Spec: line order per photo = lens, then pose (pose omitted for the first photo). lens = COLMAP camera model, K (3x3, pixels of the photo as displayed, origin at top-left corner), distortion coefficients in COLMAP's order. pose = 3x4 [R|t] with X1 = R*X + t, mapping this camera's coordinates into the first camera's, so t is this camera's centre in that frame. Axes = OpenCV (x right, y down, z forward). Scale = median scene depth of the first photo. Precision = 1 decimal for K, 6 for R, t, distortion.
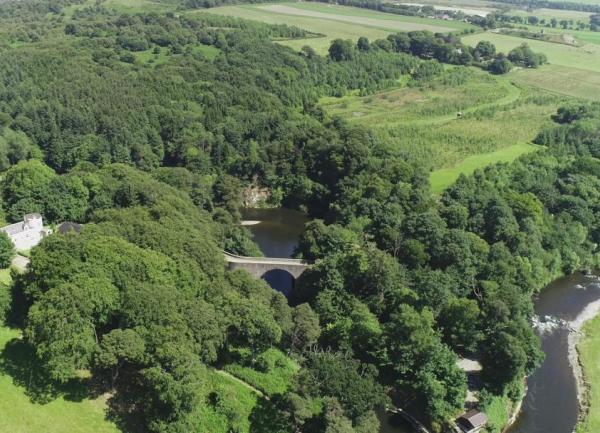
lens RADIAL K [[623.7, 0, 299.9], [0, 623.7, 216.4], [0, 0, 1]] dist [-0.003154, 0.000000]
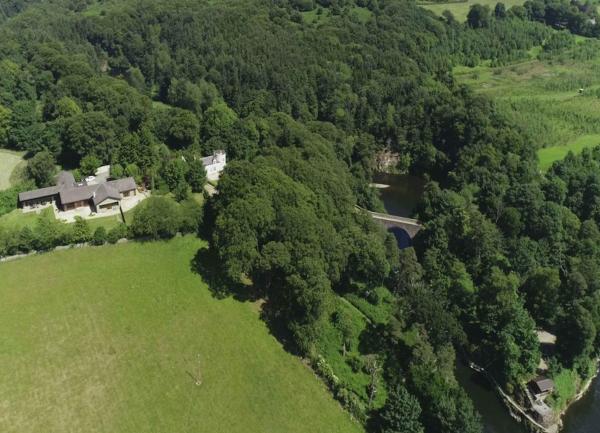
lens RADIAL K [[324.1, 0, 300.3], [0, 324.1, 216.5], [0, 0, 1]] dist [-0.001585, 0.000511]
pose [[0.967706, 0.166476, -0.189289, -0.094421], [-0.090628, 0.930461, 0.355005, -0.134451], [0.235226, -0.326386, 0.915500, 0.331822]]
